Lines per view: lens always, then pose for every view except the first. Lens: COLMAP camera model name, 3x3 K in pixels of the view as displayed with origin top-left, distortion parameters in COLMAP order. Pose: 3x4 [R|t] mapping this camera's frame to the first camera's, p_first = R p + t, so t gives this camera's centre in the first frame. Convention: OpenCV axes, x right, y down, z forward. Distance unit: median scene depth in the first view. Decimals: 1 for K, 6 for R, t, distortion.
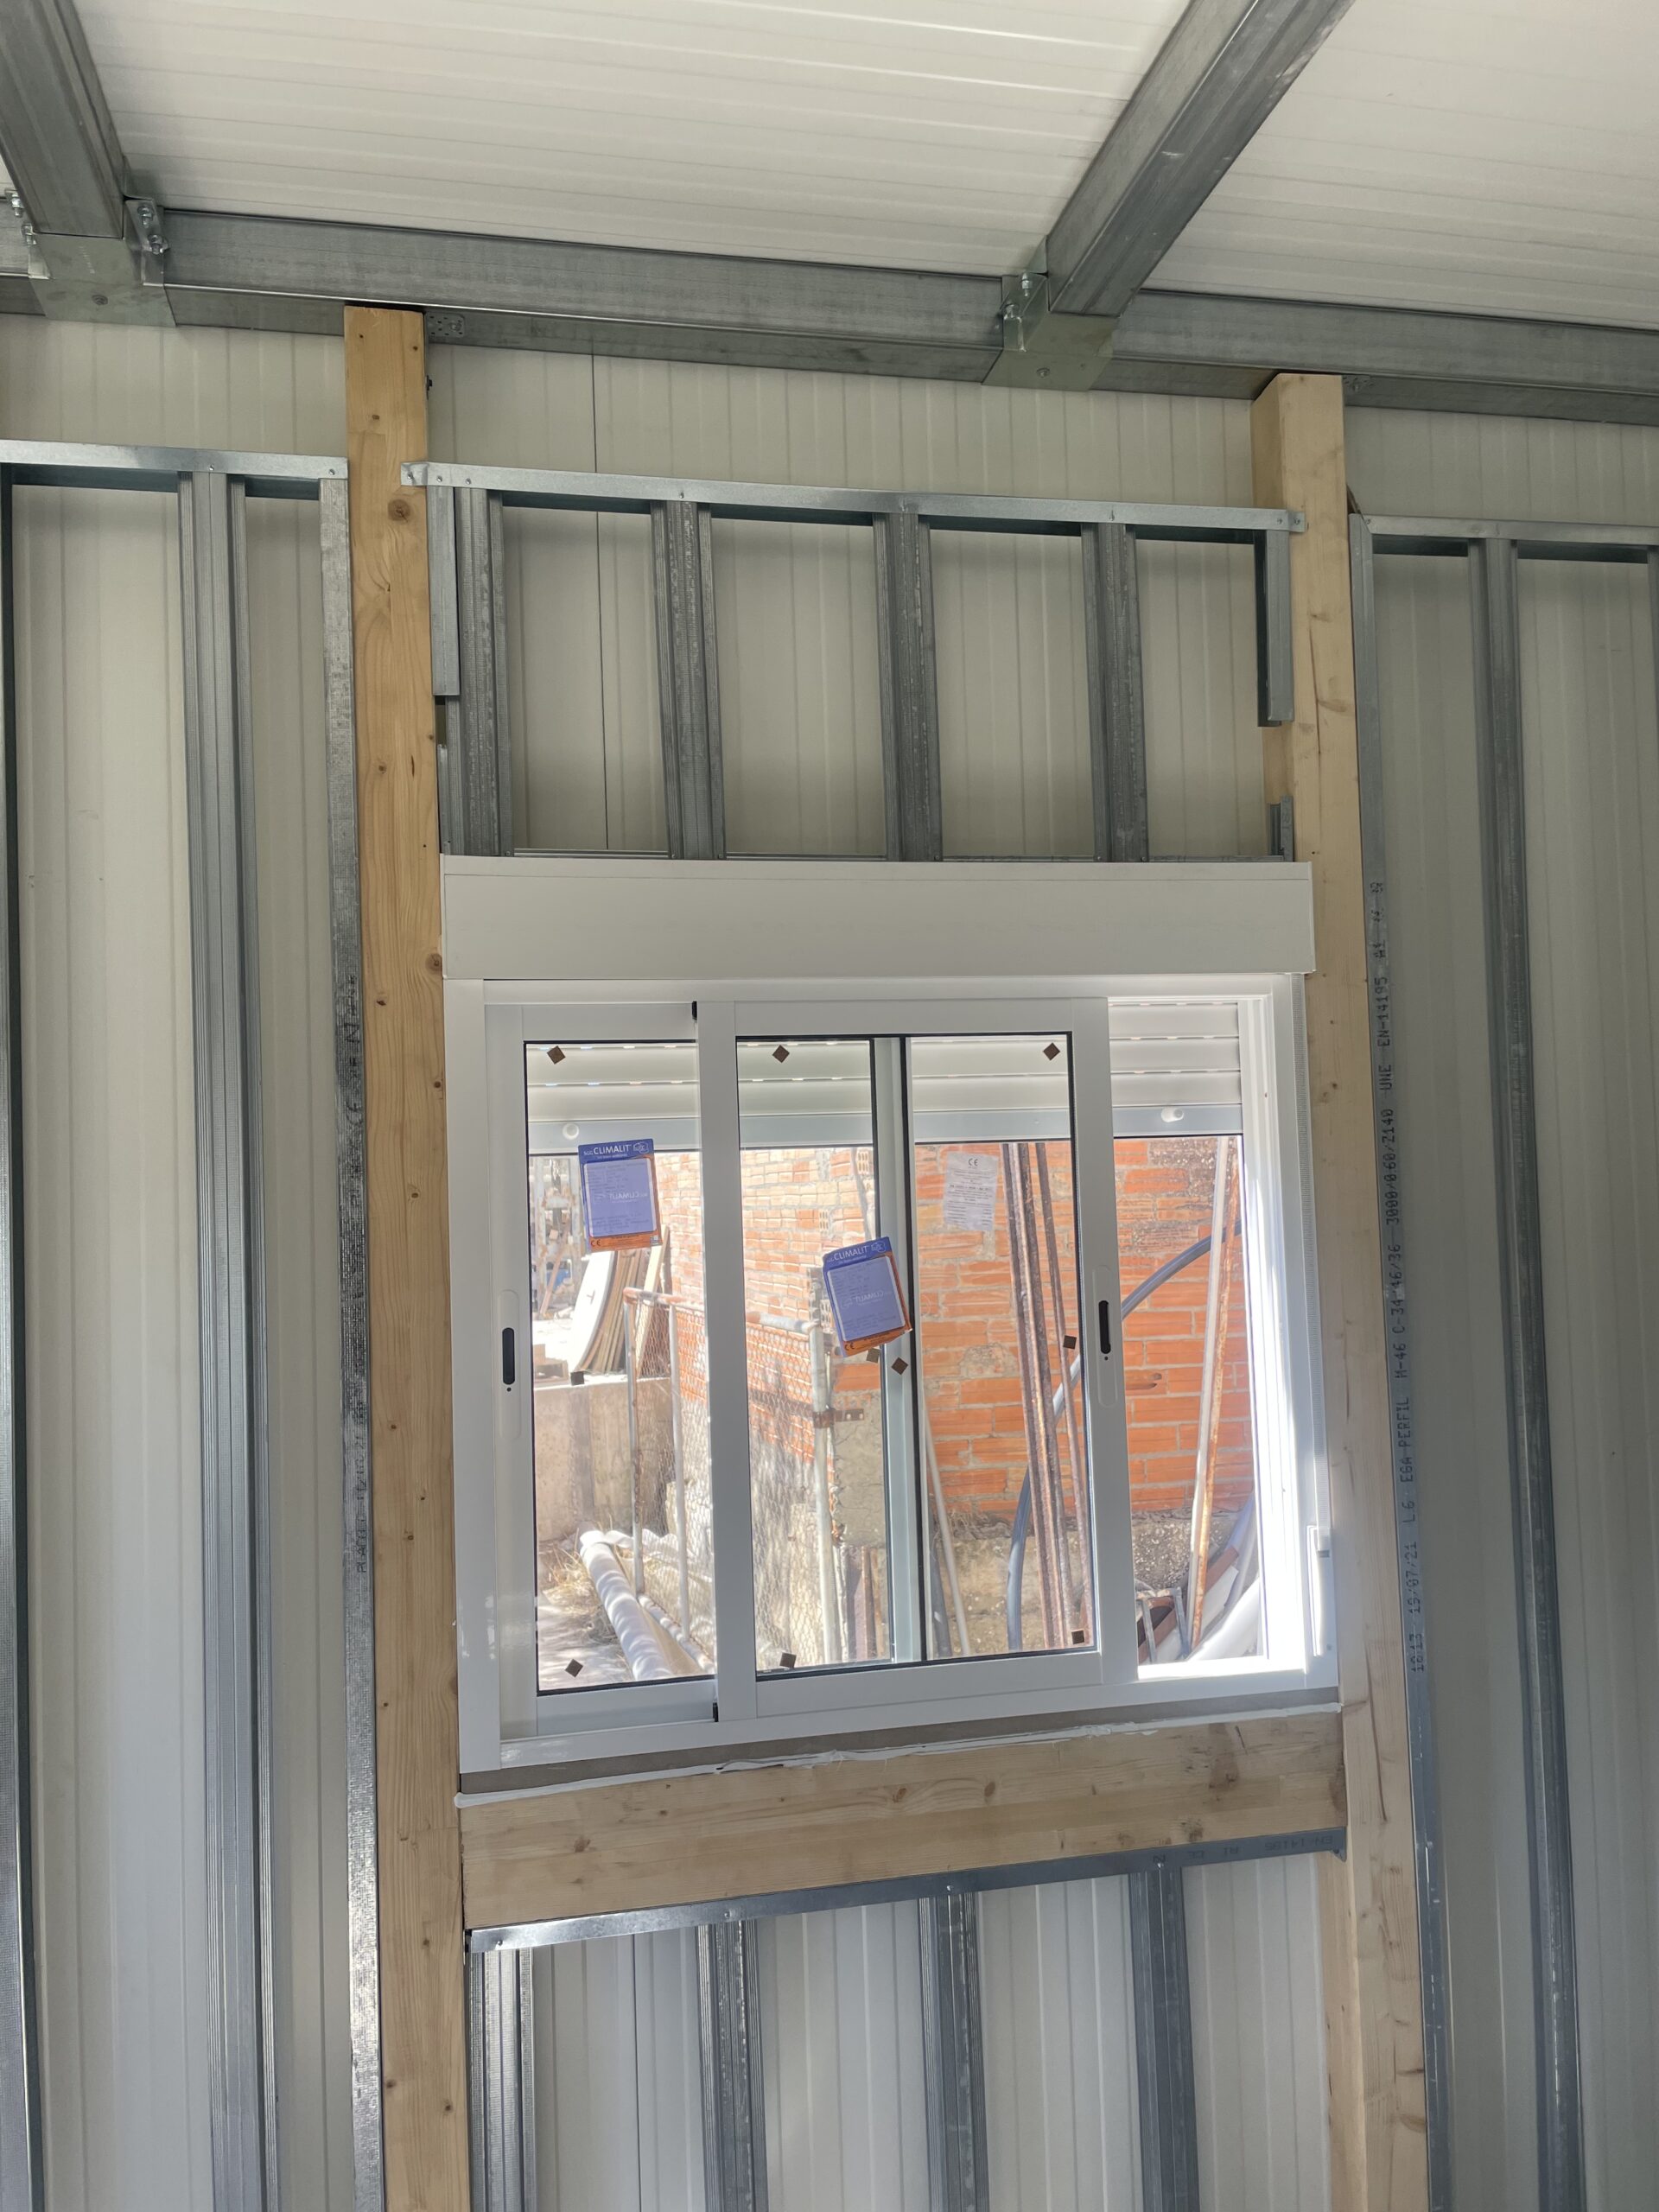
lens RADIAL K [[1688.6, 0, 822.7], [0, 1688.6, 1117.9], [0, 0, 1]] dist [0.088803, -0.126519]
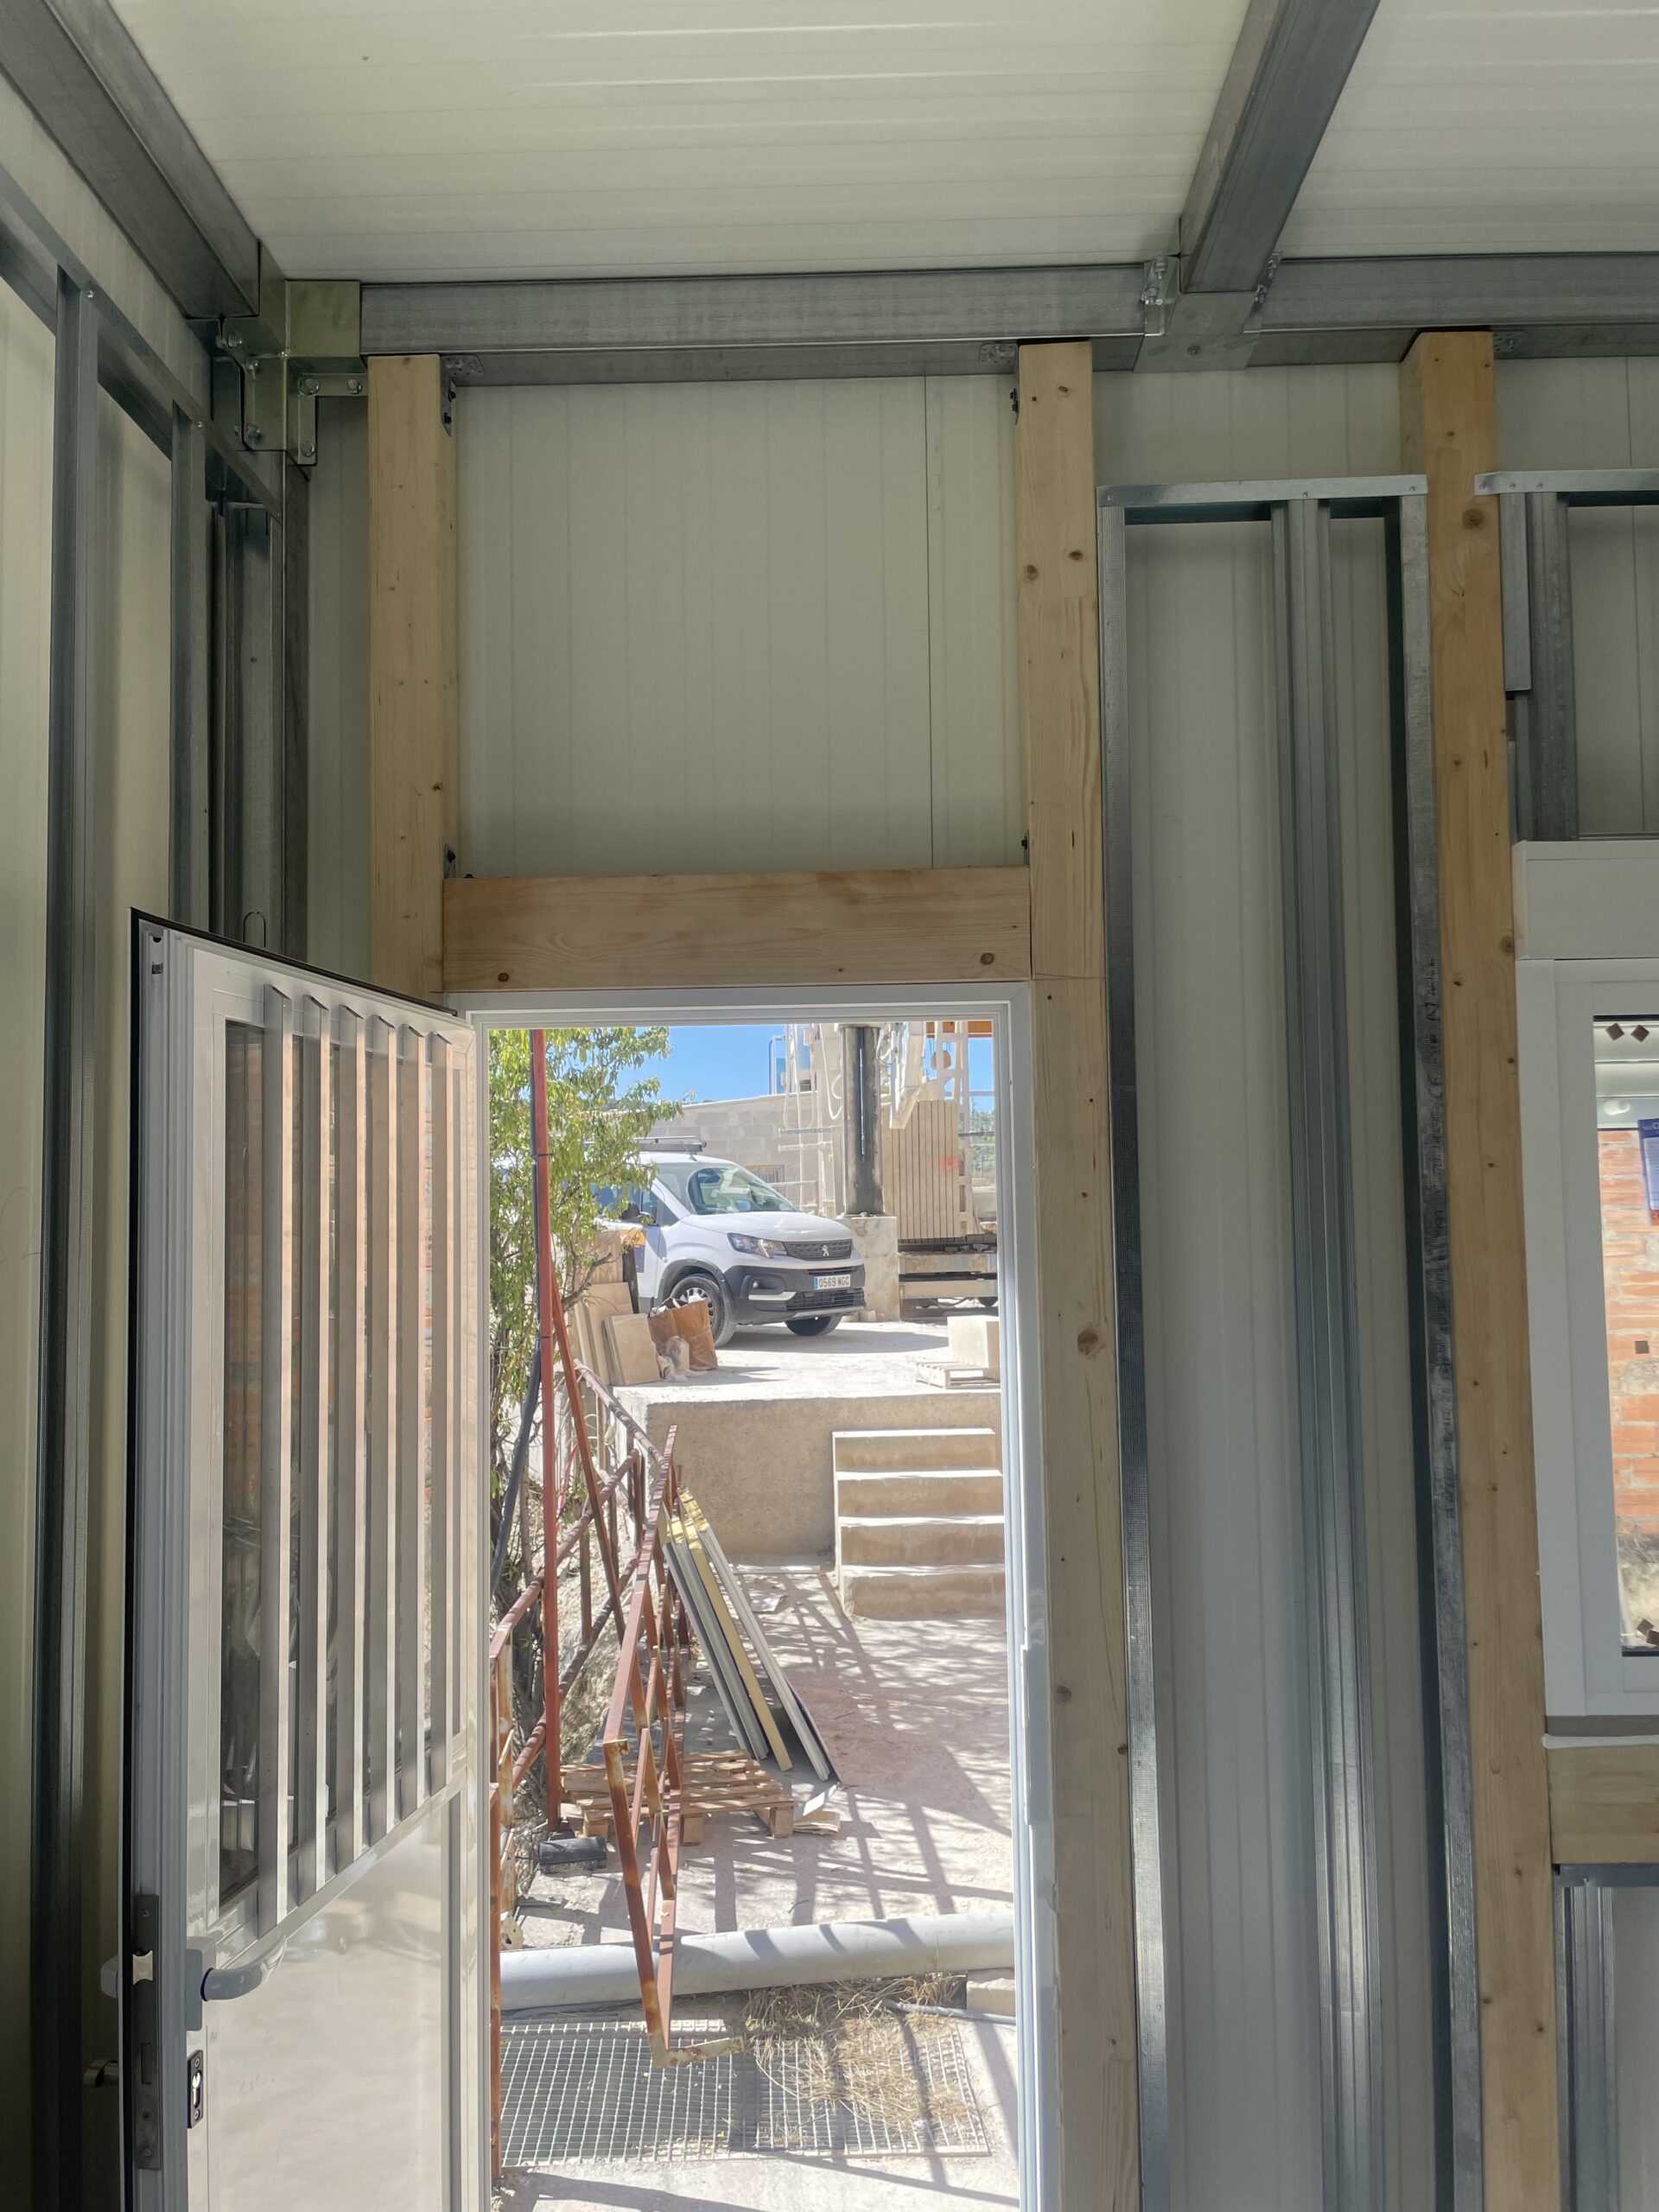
lens RADIAL K [[1688.6, 0, 824.0], [0, 1688.6, 1127.0], [0, 0, 1]] dist [0.088803, -0.126519]
pose [[0.974402, 0.006266, -0.224724, -0.374735], [-0.007238, 0.999968, -0.003501, 0.026467], [0.224695, 0.005037, 0.974416, -0.116433]]
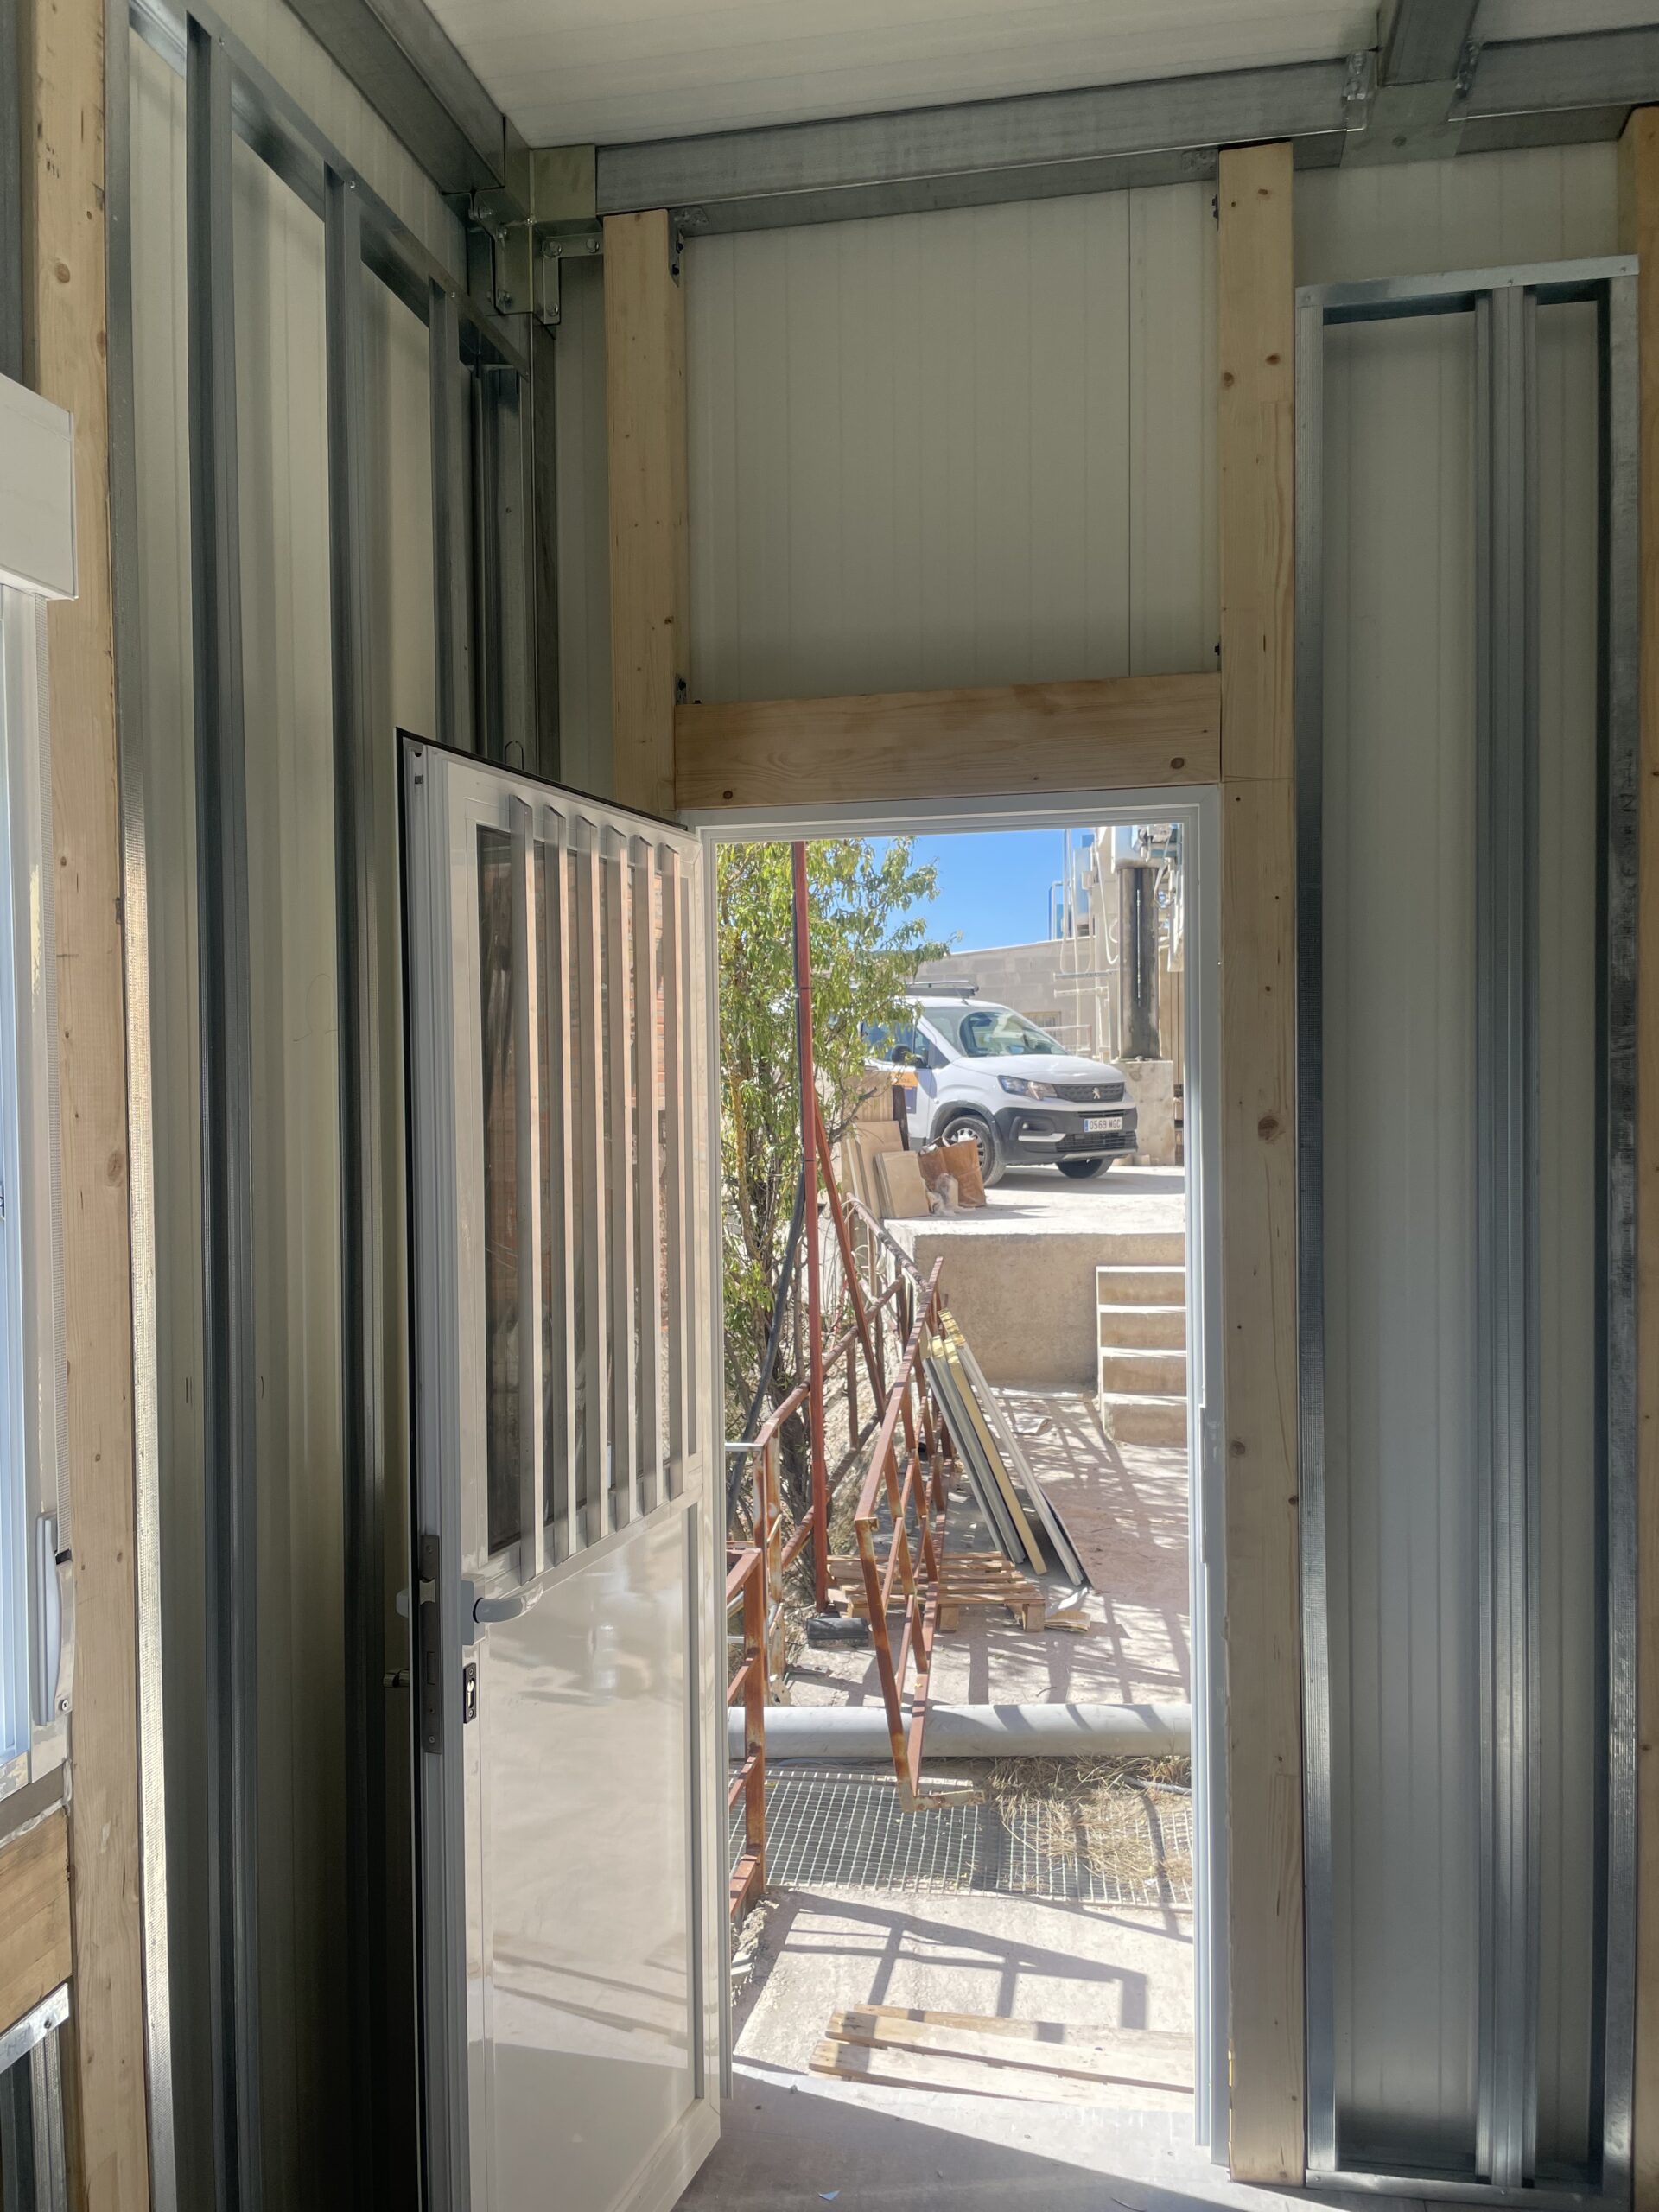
lens RADIAL K [[1688.6, 0, 819.5], [0, 1688.6, 1116.7], [0, 0, 1]] dist [0.088803, -0.126519]
pose [[0.922202, 0.031682, -0.385409, -0.298190], [-0.001286, 0.996884, 0.078871, 0.057818], [0.386707, -0.072239, 0.919369, -0.190171]]
